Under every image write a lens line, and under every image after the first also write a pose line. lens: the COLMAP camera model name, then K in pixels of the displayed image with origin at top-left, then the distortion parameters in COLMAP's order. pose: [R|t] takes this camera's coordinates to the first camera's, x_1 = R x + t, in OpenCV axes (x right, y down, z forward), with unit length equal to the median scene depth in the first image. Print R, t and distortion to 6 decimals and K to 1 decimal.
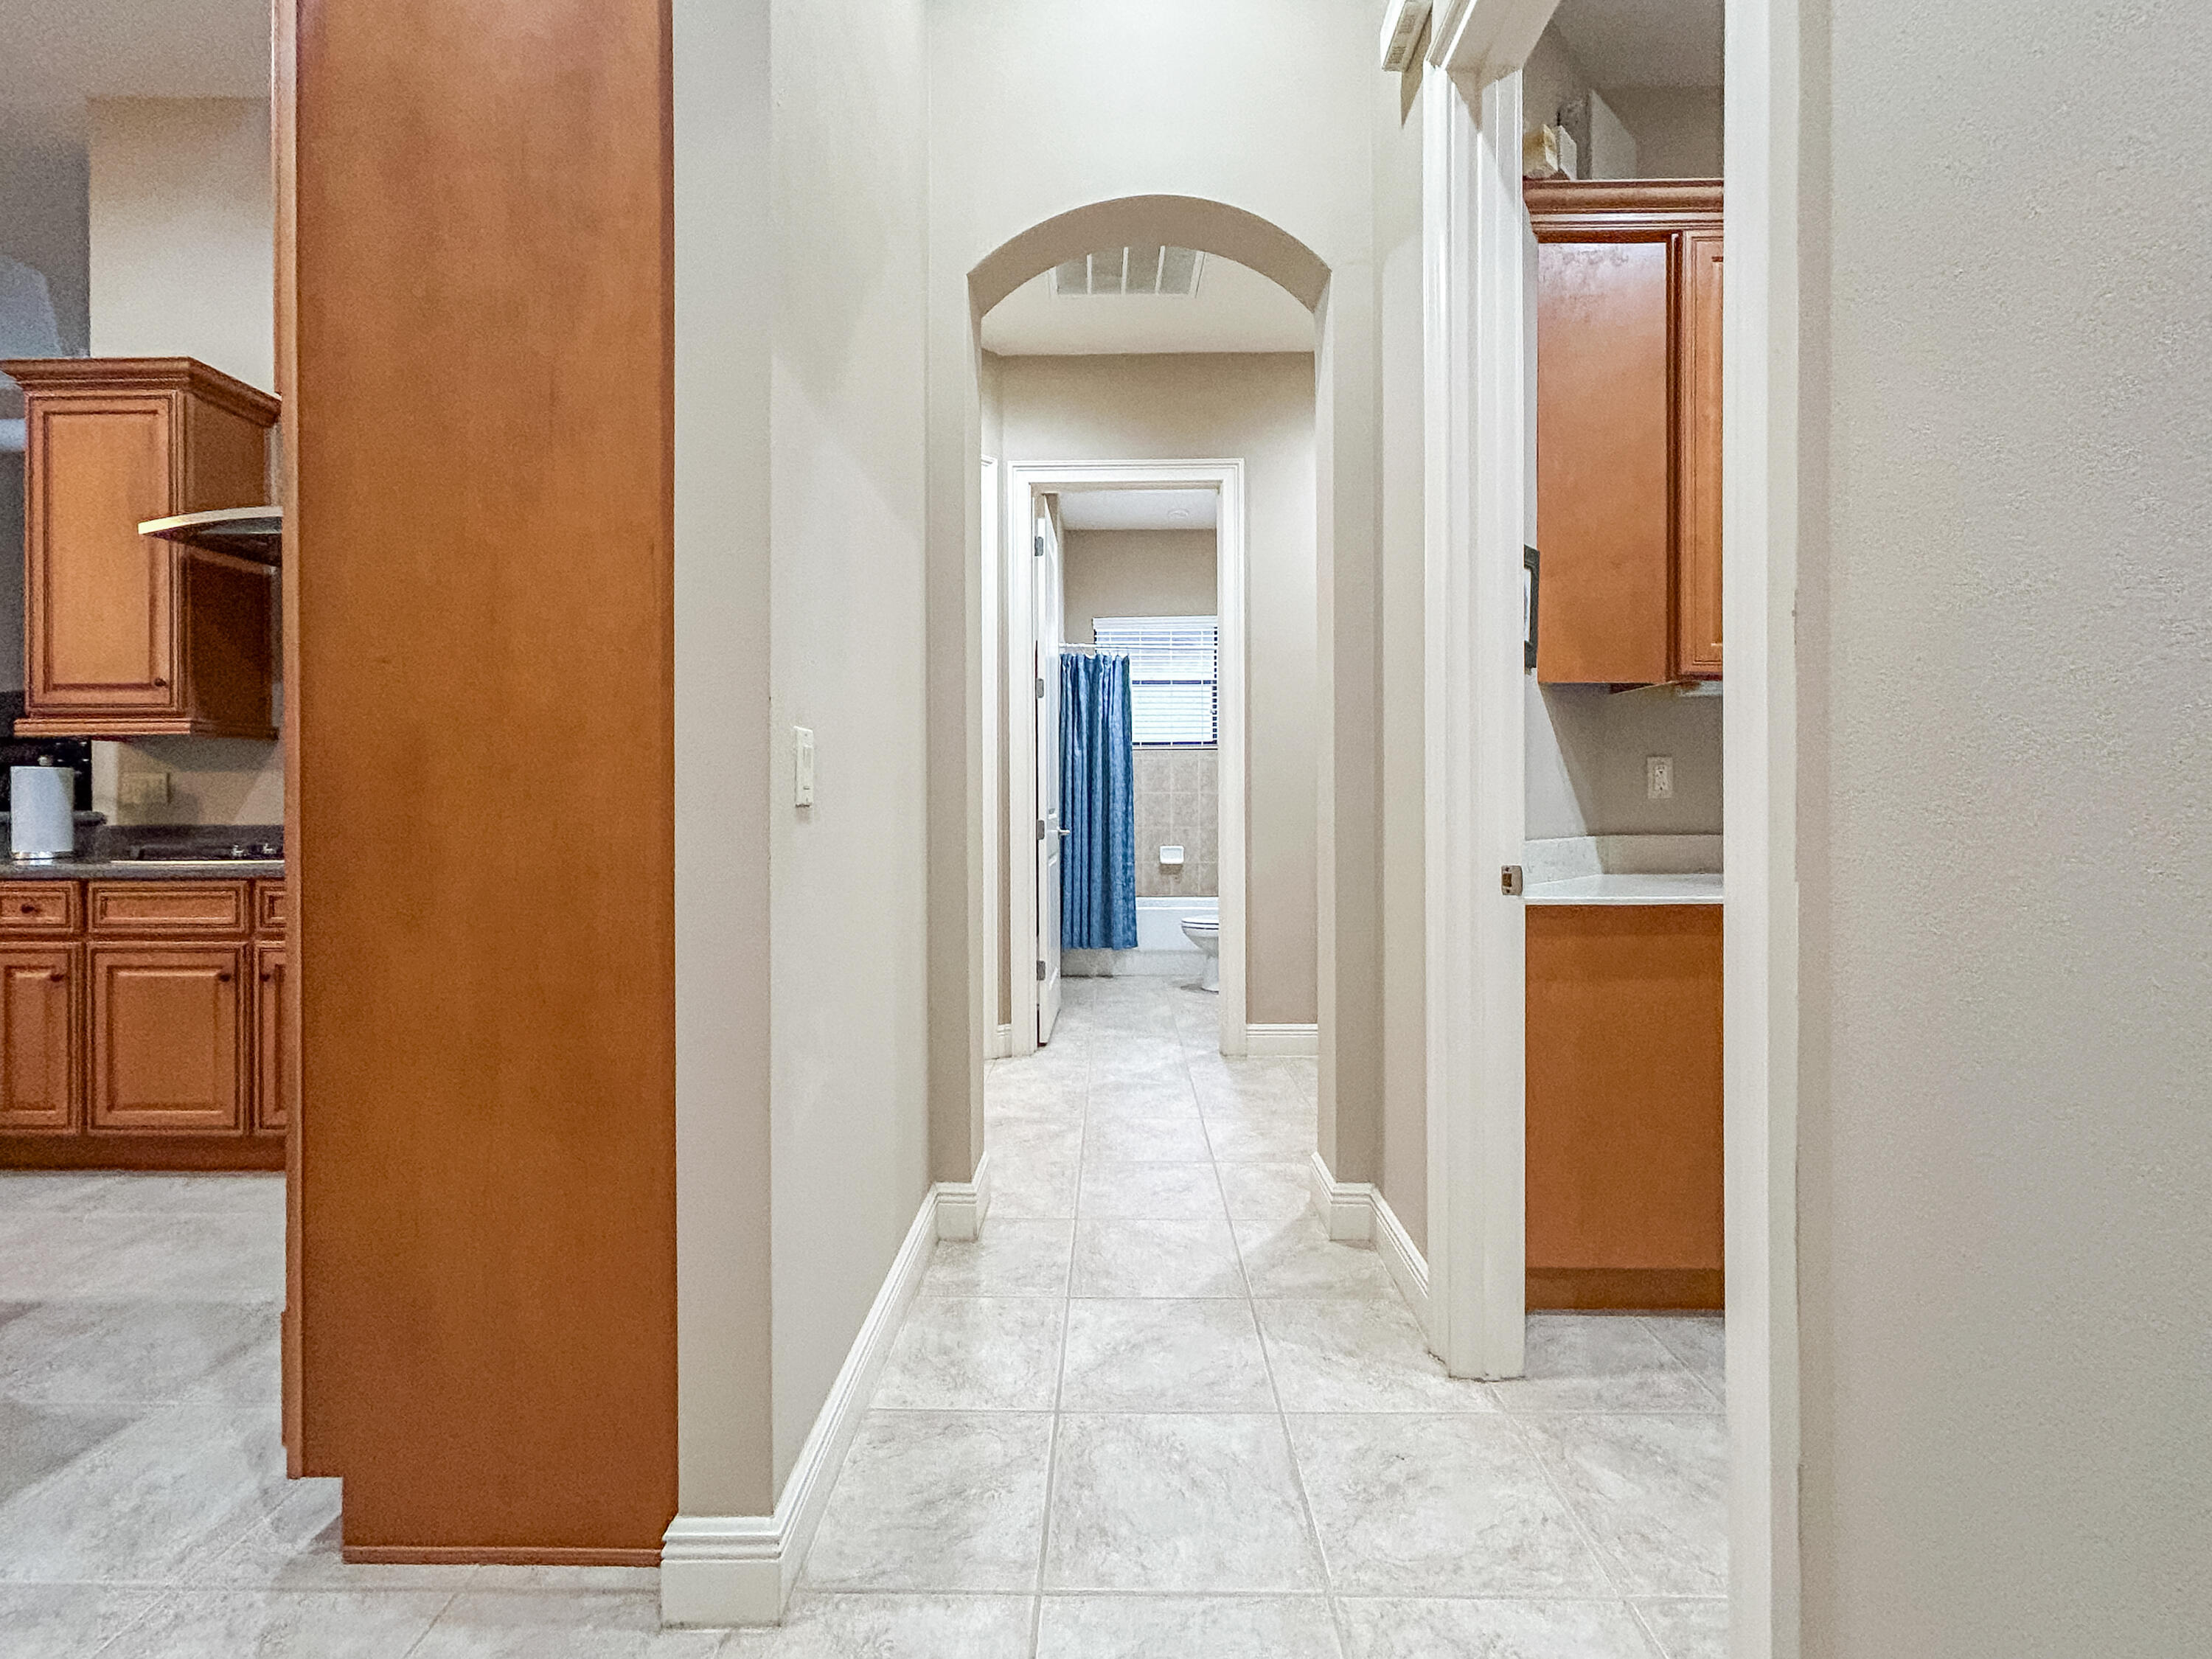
lens RADIAL K [[887.9, 0, 1110.5], [0, 887.9, 808.7], [0, 0, 1]] dist [0.000638, 0.000089]
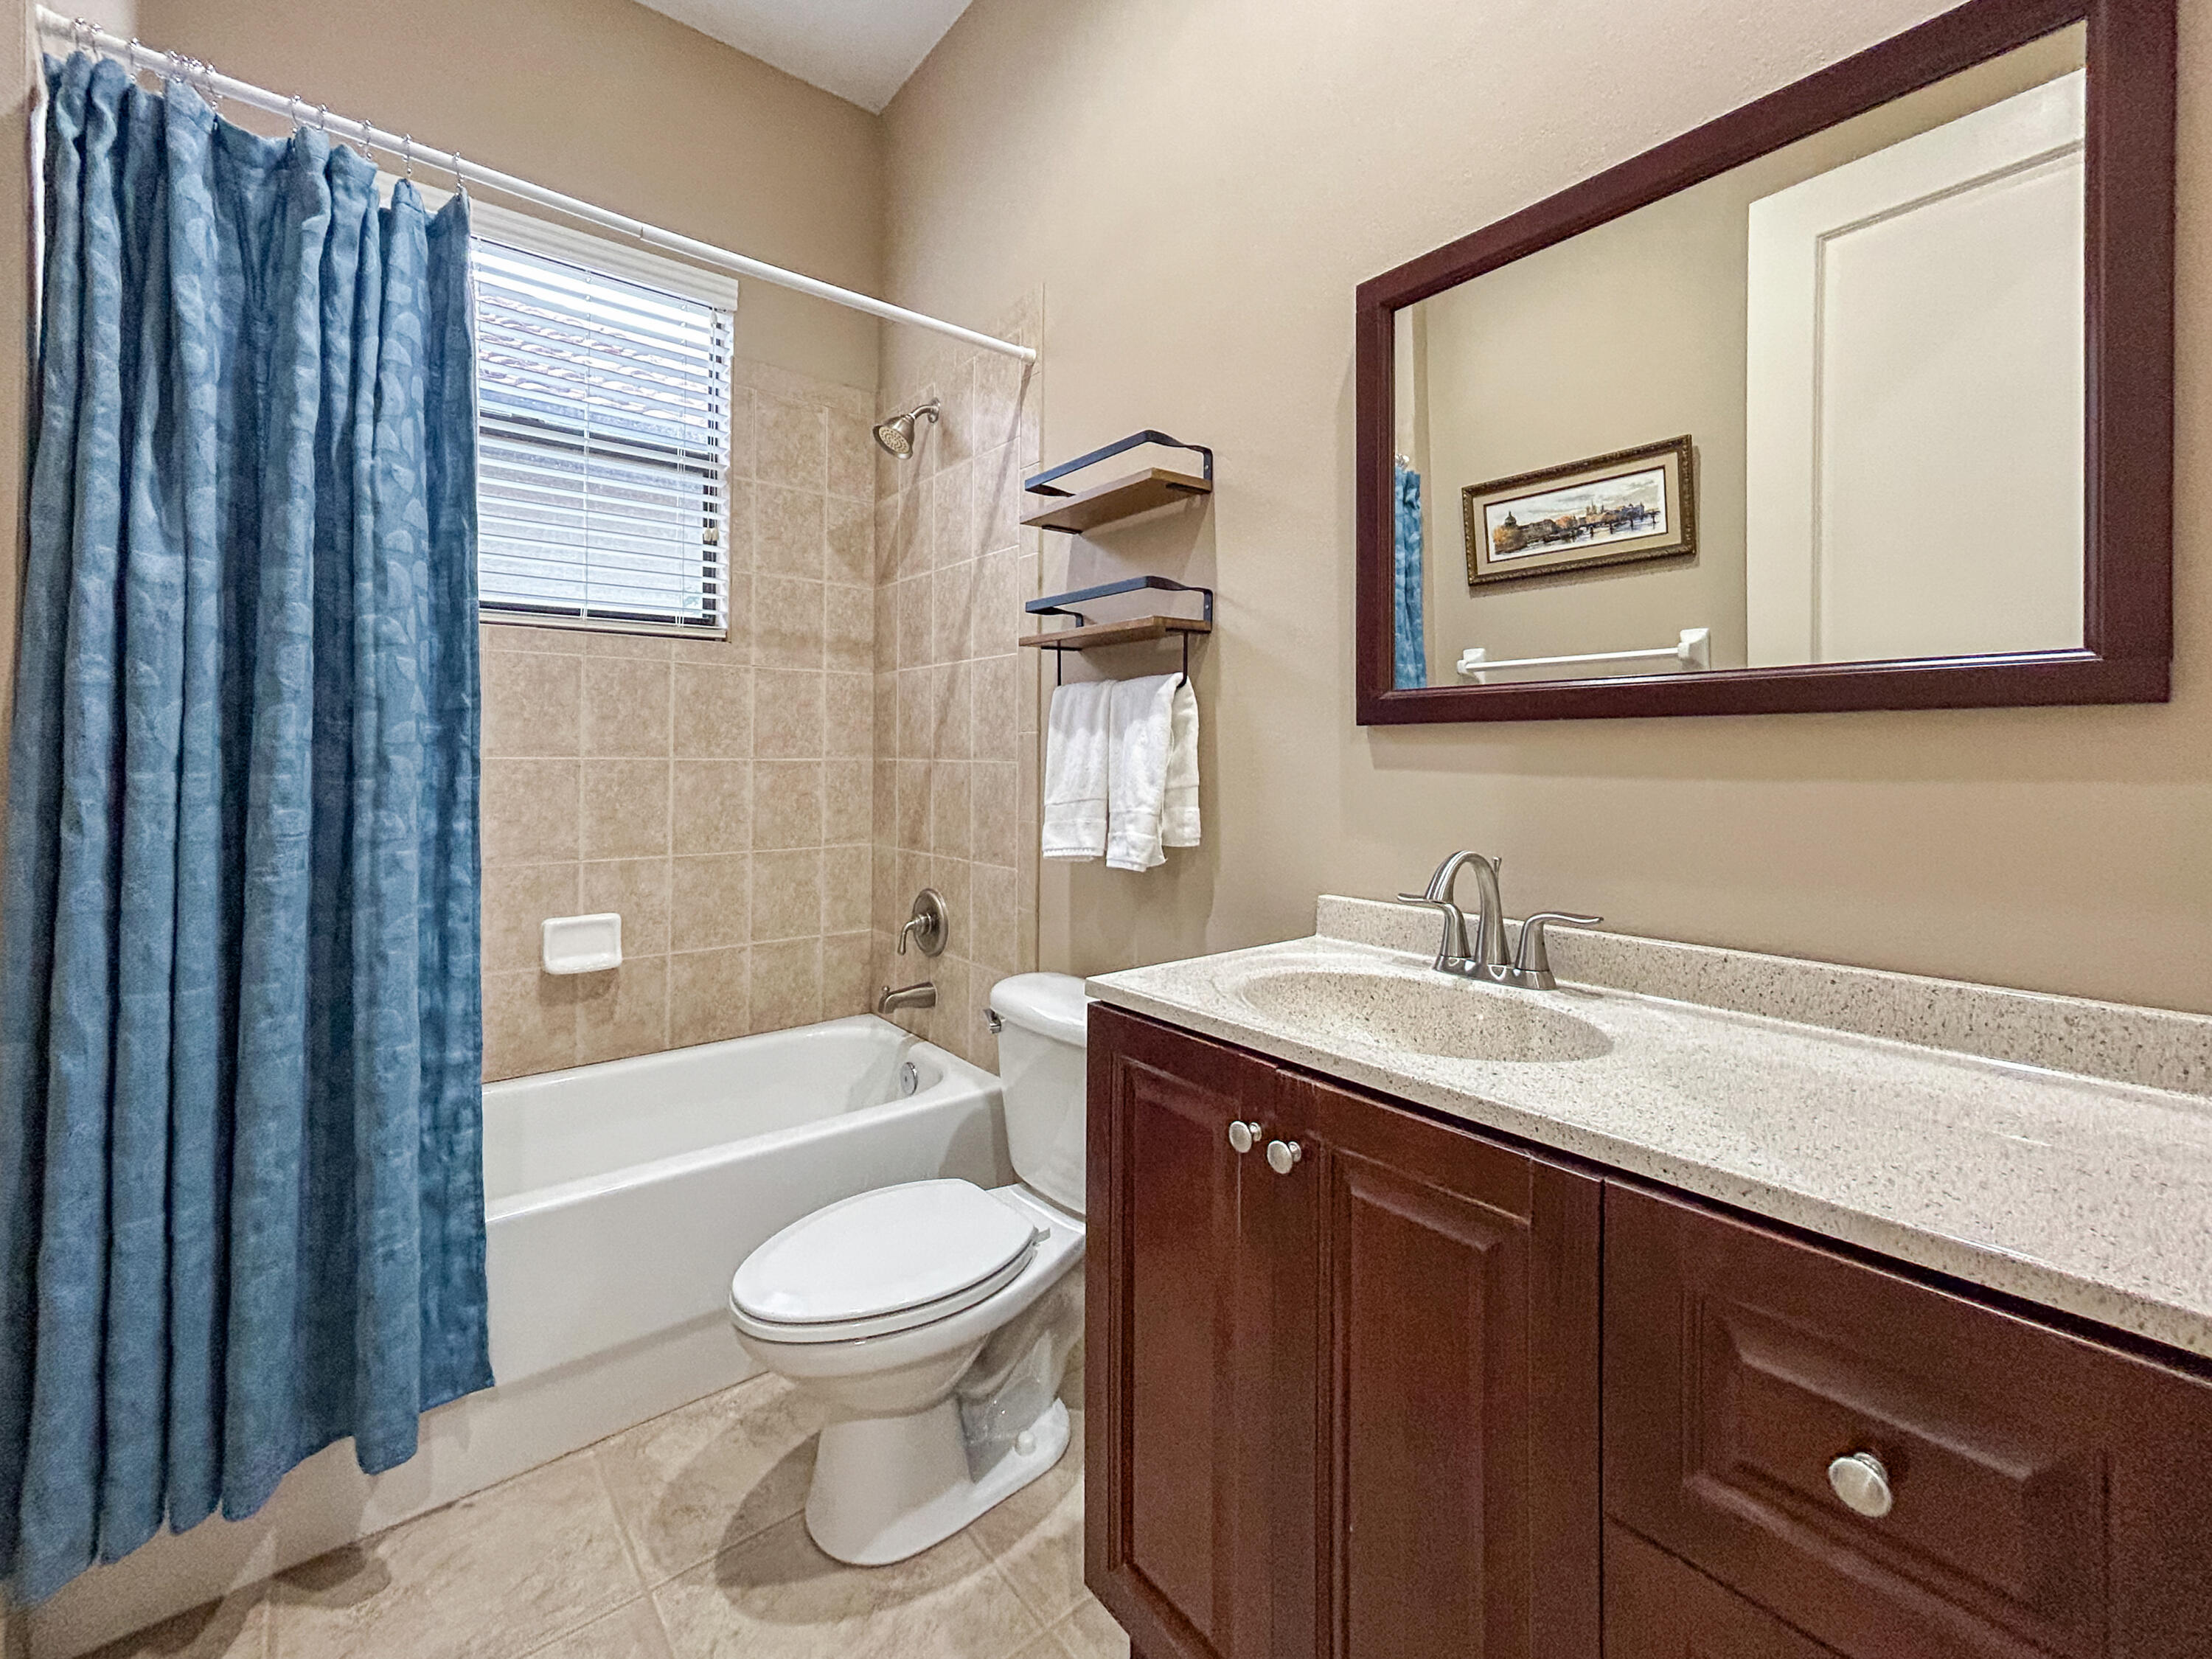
lens RADIAL K [[930.6, 0, 1107.4], [0, 930.6, 748.5], [0, 0, 1]] dist [-0.000090, 0.000018]
pose [[0.763515, 0.011374, 0.645690, -0.007995], [-0.000832, 0.999861, -0.016630, -0.017832], [-0.645790, 0.012160, 0.763418, 0.691568]]
